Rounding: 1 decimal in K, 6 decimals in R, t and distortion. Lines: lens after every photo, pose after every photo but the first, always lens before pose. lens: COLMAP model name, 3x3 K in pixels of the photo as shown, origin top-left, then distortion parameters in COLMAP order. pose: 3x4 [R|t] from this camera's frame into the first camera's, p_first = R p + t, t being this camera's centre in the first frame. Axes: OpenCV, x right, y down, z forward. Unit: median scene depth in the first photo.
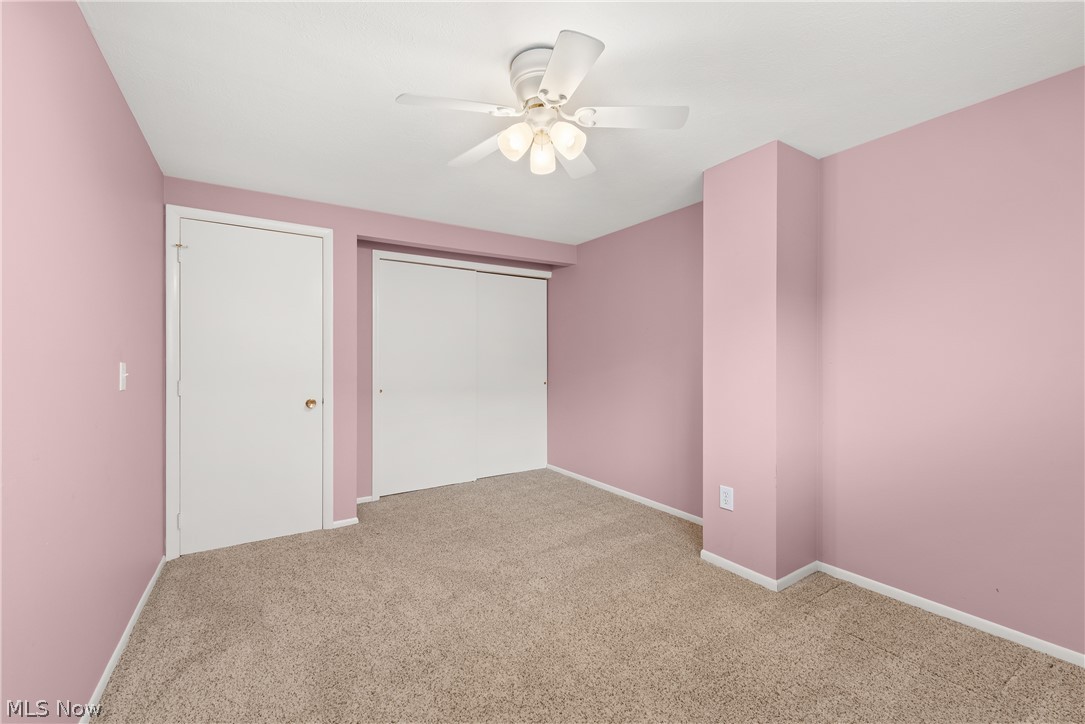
lens RADIAL K [[428.6, 0, 542.8], [0, 428.6, 366.0], [0, 0, 1]] dist [0.006685, -0.003205]
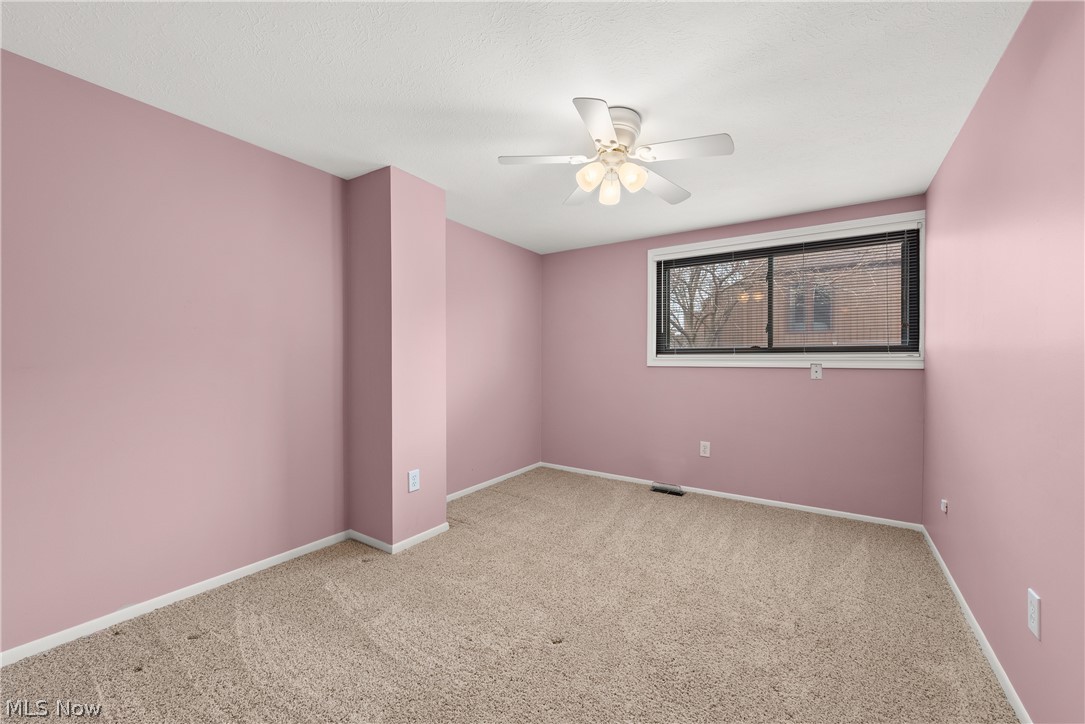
lens RADIAL K [[428.6, 0, 542.8], [0, 428.6, 366.0], [0, 0, 1]] dist [0.006685, -0.003205]
pose [[-0.406855, -0.004044, 0.913484, -0.722729], [0.004054, 0.999972, 0.006233, 0.002173], [-0.913484, 0.006239, -0.406828, 1.141059]]
